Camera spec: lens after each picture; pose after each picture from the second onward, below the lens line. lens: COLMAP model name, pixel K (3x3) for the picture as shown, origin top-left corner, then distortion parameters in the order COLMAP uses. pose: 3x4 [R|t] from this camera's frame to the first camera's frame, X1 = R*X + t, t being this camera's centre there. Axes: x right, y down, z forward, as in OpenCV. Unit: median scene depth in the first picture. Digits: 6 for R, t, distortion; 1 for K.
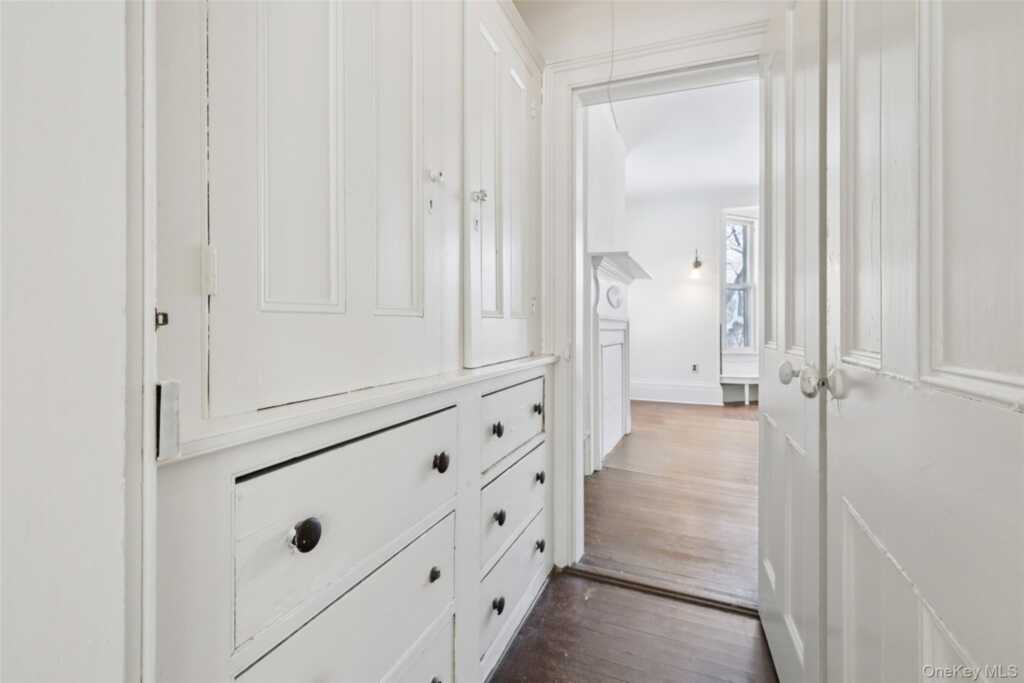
lens RADIAL K [[464.5, 0, 499.9], [0, 464.5, 325.9], [0, 0, 1]] dist [-0.020136, 0.000127]
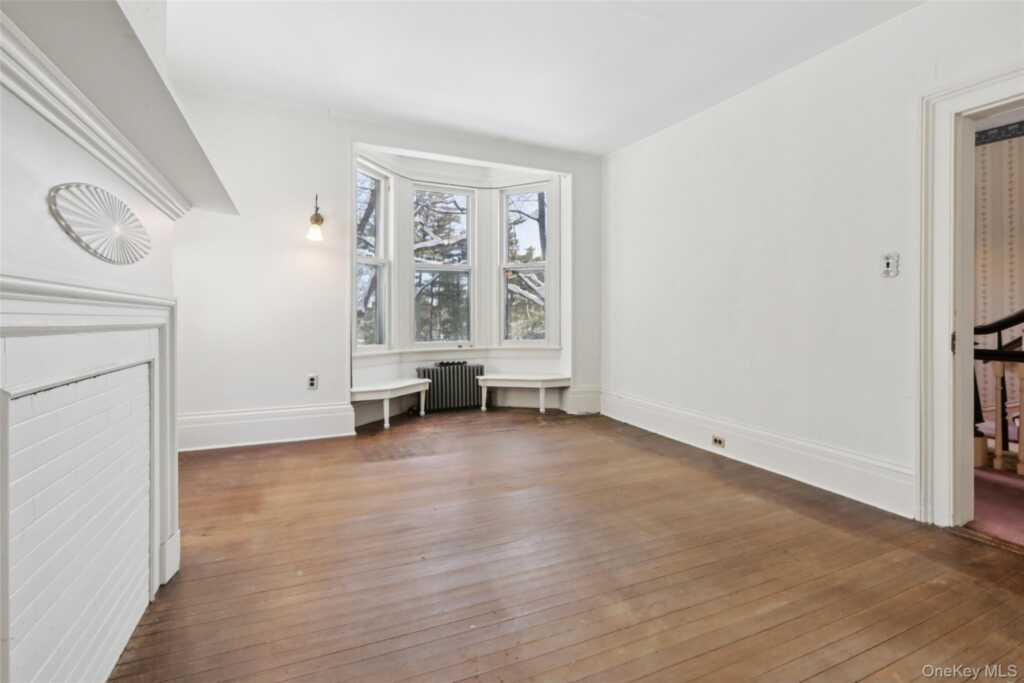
lens RADIAL K [[480.7, 0, 511.0], [0, 480.7, 319.2], [0, 0, 1]] dist [0.000024, 0.000043]
pose [[0.676865, -0.001374, 0.736106, 0.122166], [-0.004987, 0.999967, 0.006453, -0.001485], [-0.736090, -0.008039, 0.676836, 0.362244]]
